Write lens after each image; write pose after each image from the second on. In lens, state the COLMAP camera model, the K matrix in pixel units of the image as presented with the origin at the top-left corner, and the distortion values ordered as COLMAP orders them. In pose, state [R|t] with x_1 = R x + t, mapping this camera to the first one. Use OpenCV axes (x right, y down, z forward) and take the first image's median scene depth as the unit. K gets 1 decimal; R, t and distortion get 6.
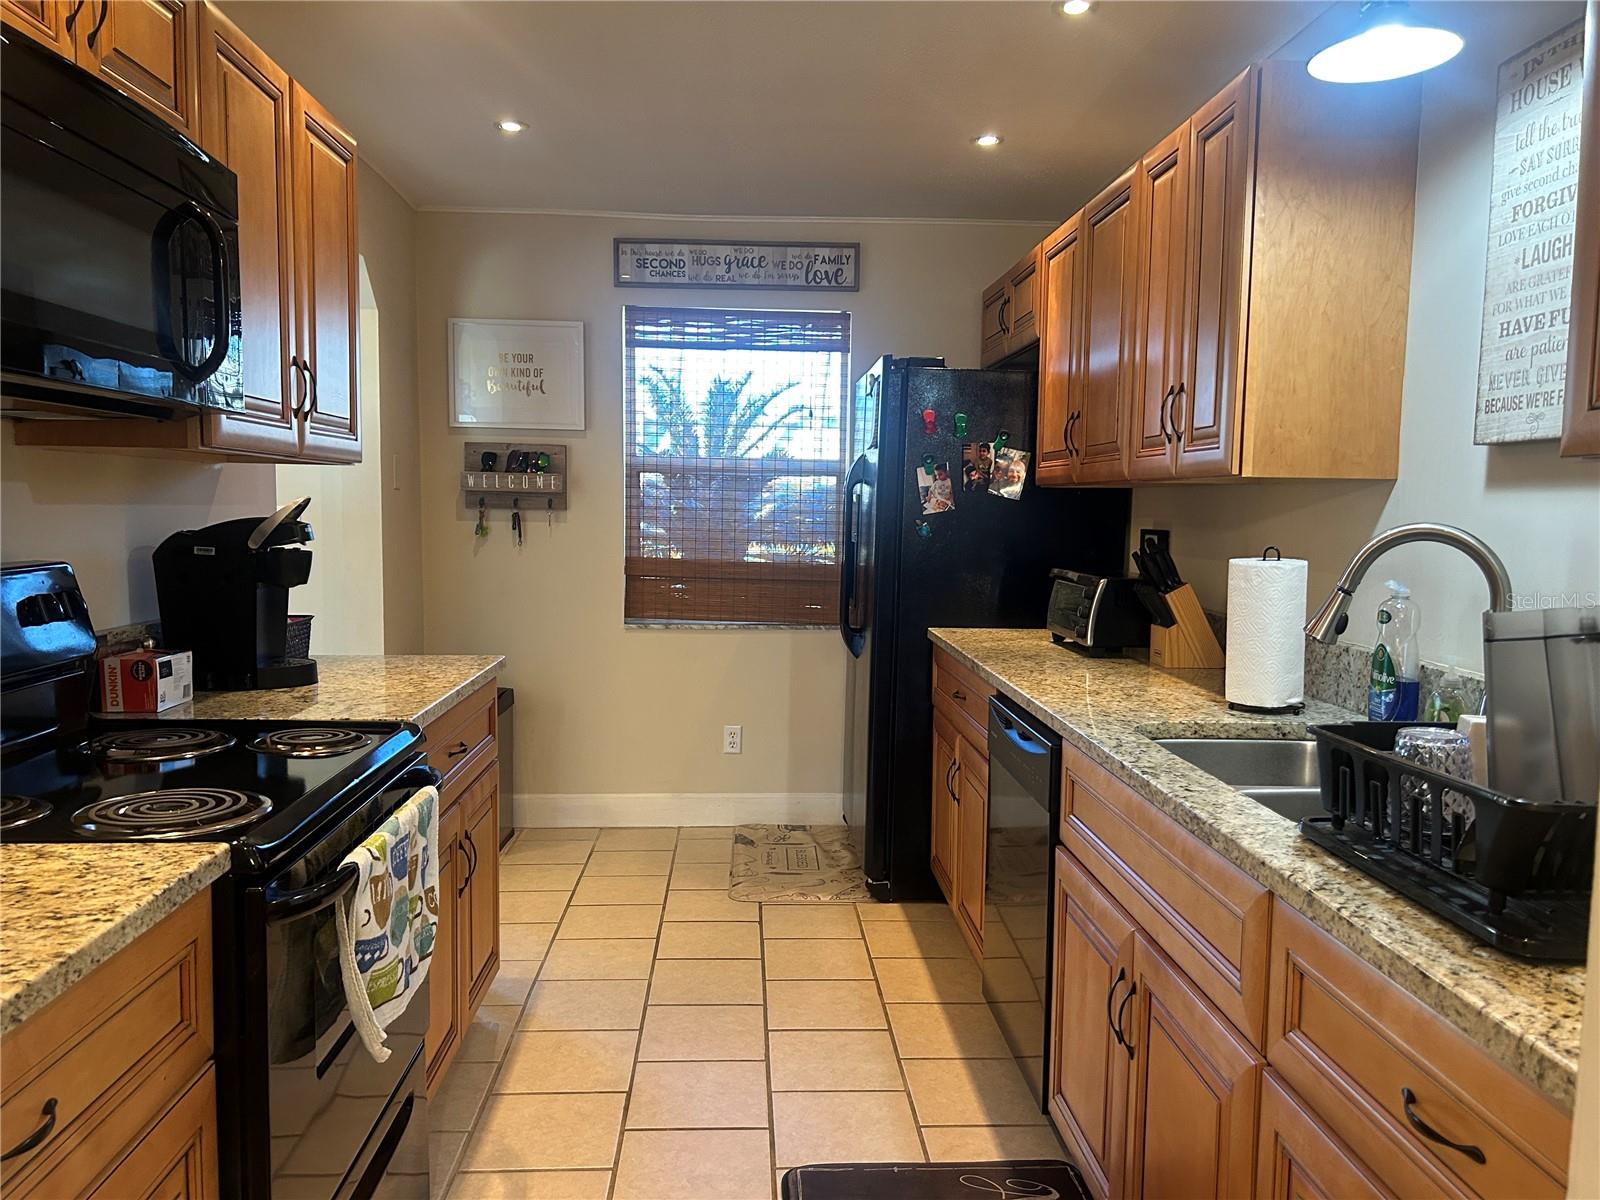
lens RADIAL K [[1211.1, 0, 799.6], [0, 1211.1, 598.0], [0, 0, 1]] dist [0.040091, -0.020669]
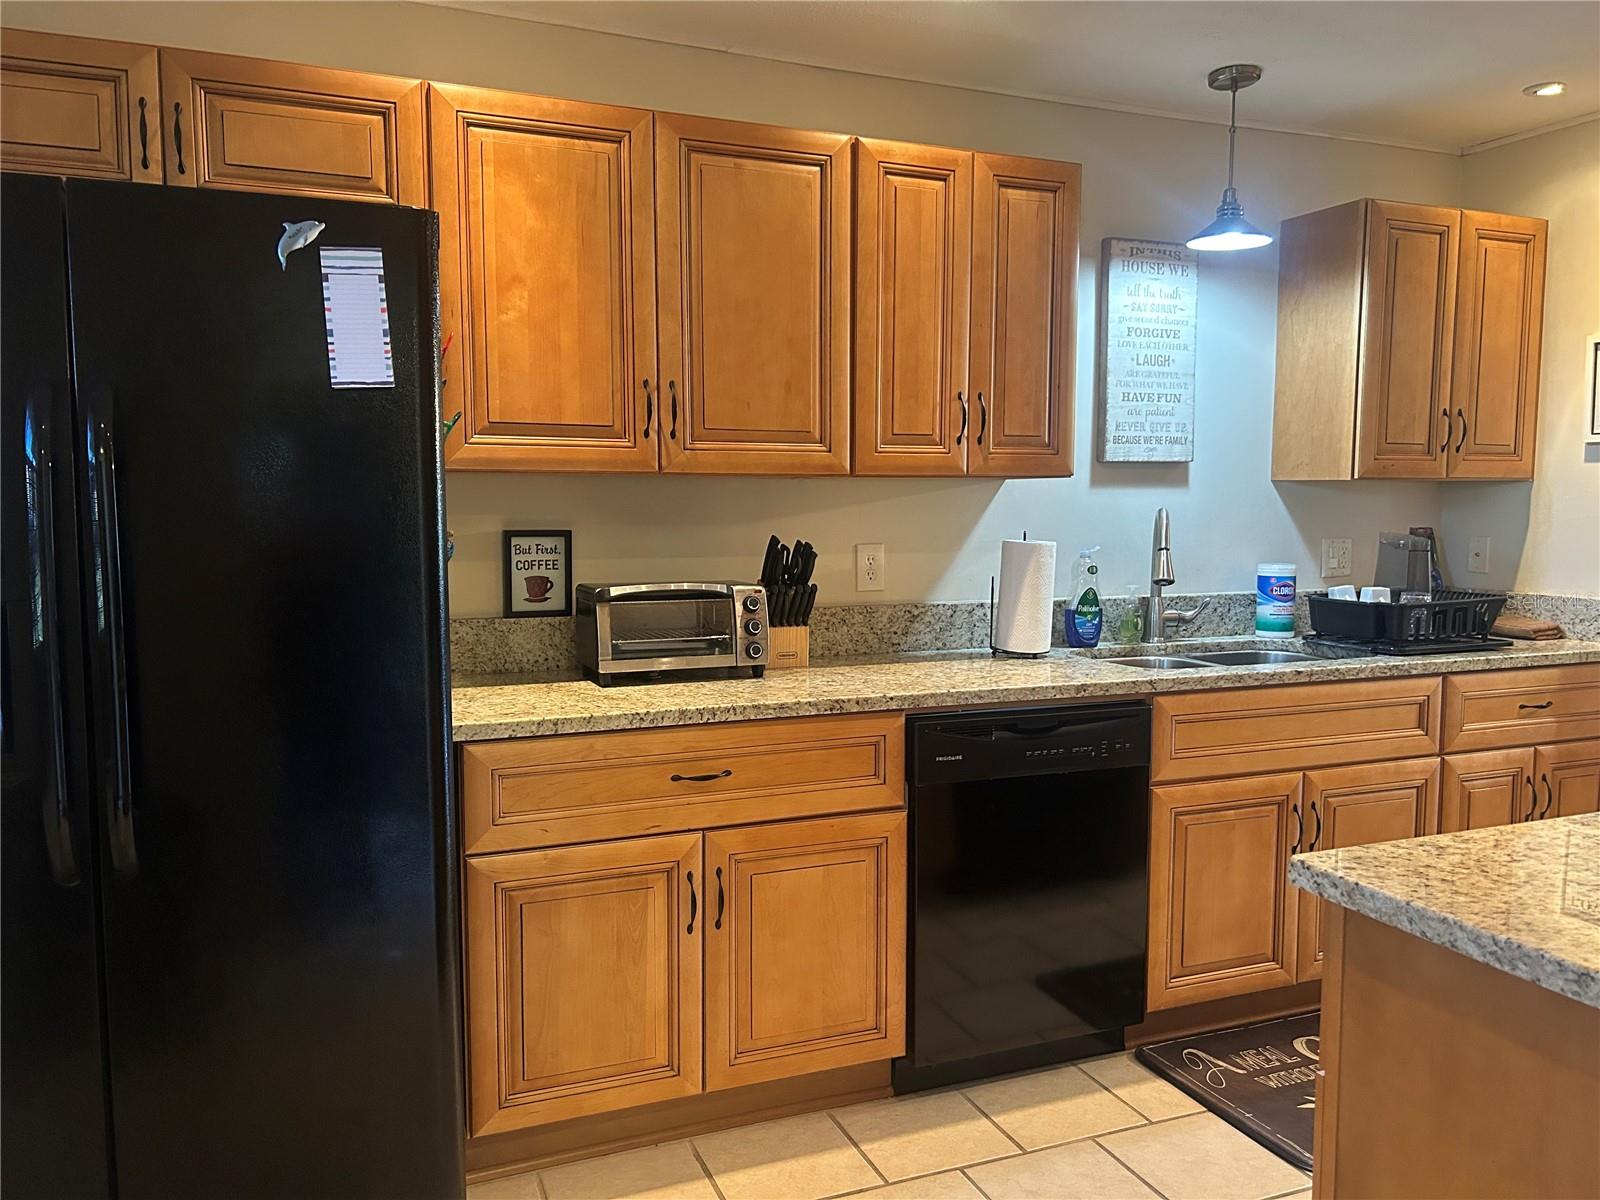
lens RADIAL K [[1211.1, 0, 796.2], [0, 1211.1, 597.8], [0, 0, 1]] dist [0.040091, -0.020669]
pose [[-0.327727, -0.096366, 0.939845, -0.933837], [0.069858, 0.989590, 0.125826, -0.187375], [-0.942186, 0.106892, -0.317584, 2.037180]]
